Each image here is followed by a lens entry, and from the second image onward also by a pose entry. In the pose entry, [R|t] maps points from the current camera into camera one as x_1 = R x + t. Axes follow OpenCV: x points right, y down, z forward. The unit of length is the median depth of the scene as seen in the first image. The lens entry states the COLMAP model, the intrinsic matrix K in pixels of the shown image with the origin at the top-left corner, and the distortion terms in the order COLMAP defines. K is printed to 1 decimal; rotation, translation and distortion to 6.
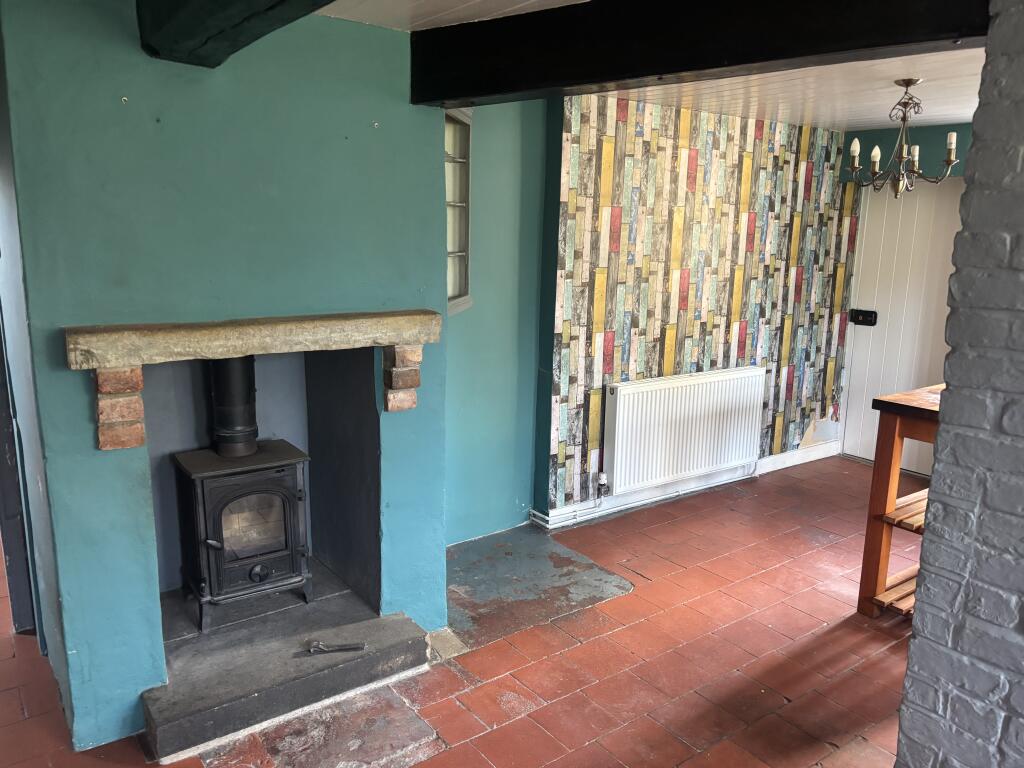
lens RADIAL K [[771.3, 0, 509.4], [0, 771.3, 373.9], [0, 0, 1]] dist [0.014591, -0.006431]
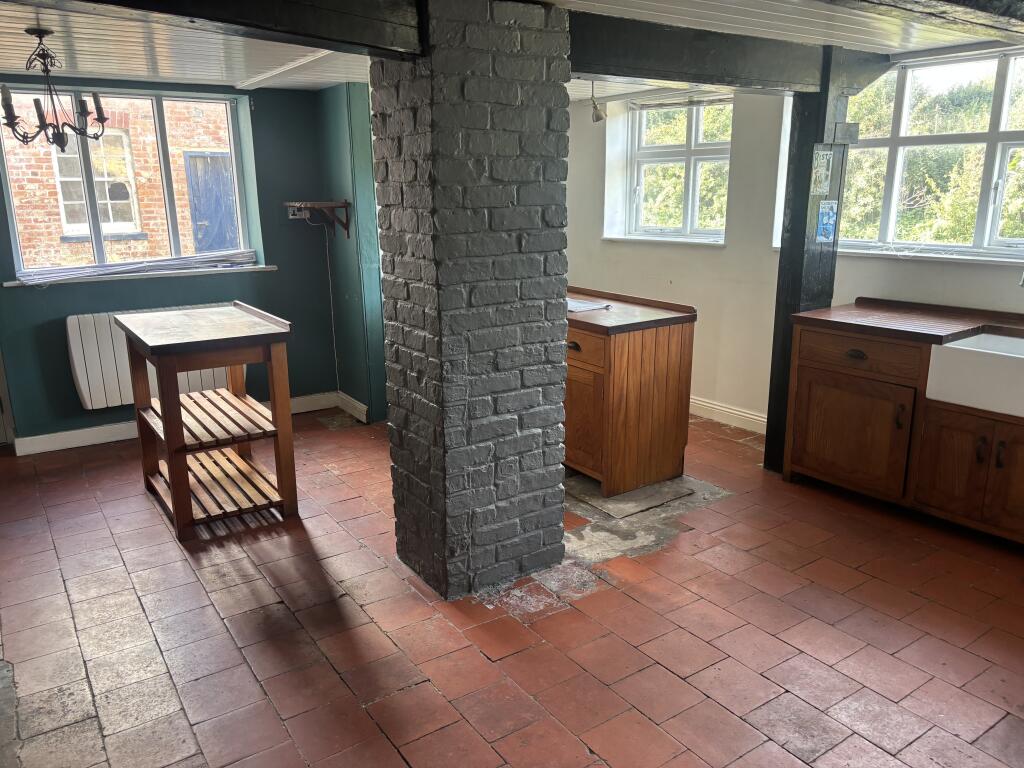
lens RADIAL K [[771.3, 0, 508.5], [0, 771.3, 395.2], [0, 0, 1]] dist [0.014591, -0.006431]
pose [[0.045330, -0.274654, 0.960474, -1.006615], [0.193698, 0.945632, 0.261268, -0.161827], [-0.980013, 0.174199, 0.096065, 0.774822]]
